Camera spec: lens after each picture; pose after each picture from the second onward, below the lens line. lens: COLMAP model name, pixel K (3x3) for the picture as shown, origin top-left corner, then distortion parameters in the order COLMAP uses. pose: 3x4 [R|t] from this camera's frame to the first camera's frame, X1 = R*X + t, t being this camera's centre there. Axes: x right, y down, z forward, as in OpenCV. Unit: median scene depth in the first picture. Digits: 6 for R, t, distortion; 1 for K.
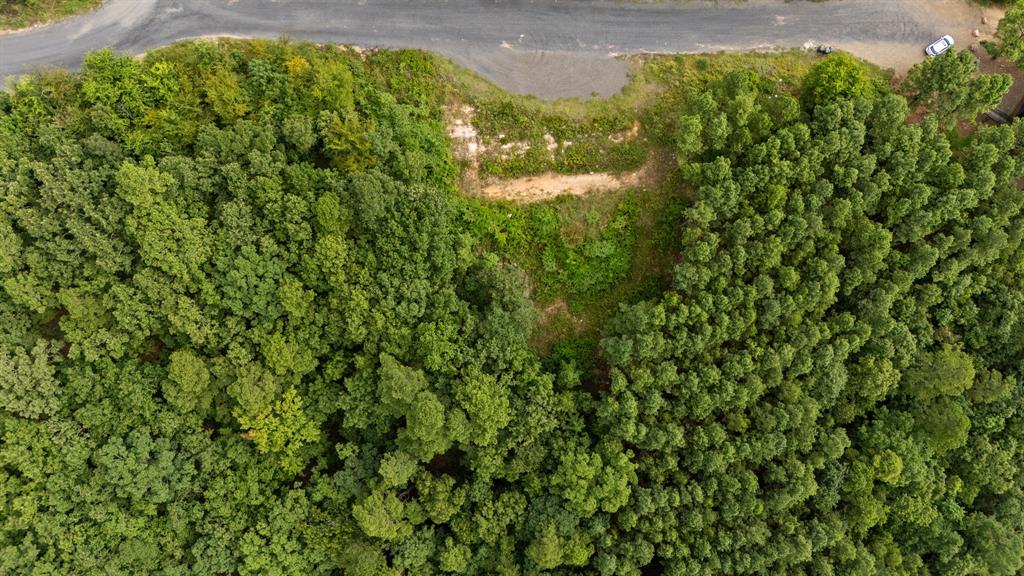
lens RADIAL K [[755.8, 0, 511.8], [0, 755.8, 294.1], [0, 0, 1]] dist [0.073144, -0.074477]
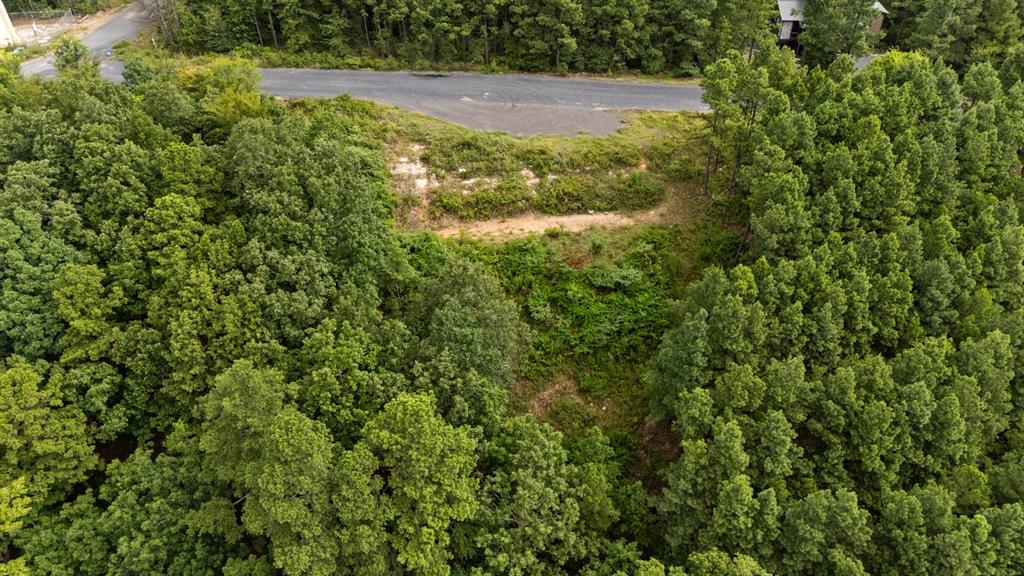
lens RADIAL K [[755.8, 0, 515.9], [0, 755.8, 288.0], [0, 0, 1]] dist [0.073144, -0.074477]
pose [[0.998823, -0.030257, 0.037903, 0.007252], [0.048044, 0.724065, -0.688057, 0.372674], [-0.006625, 0.689068, 0.724666, 0.549392]]
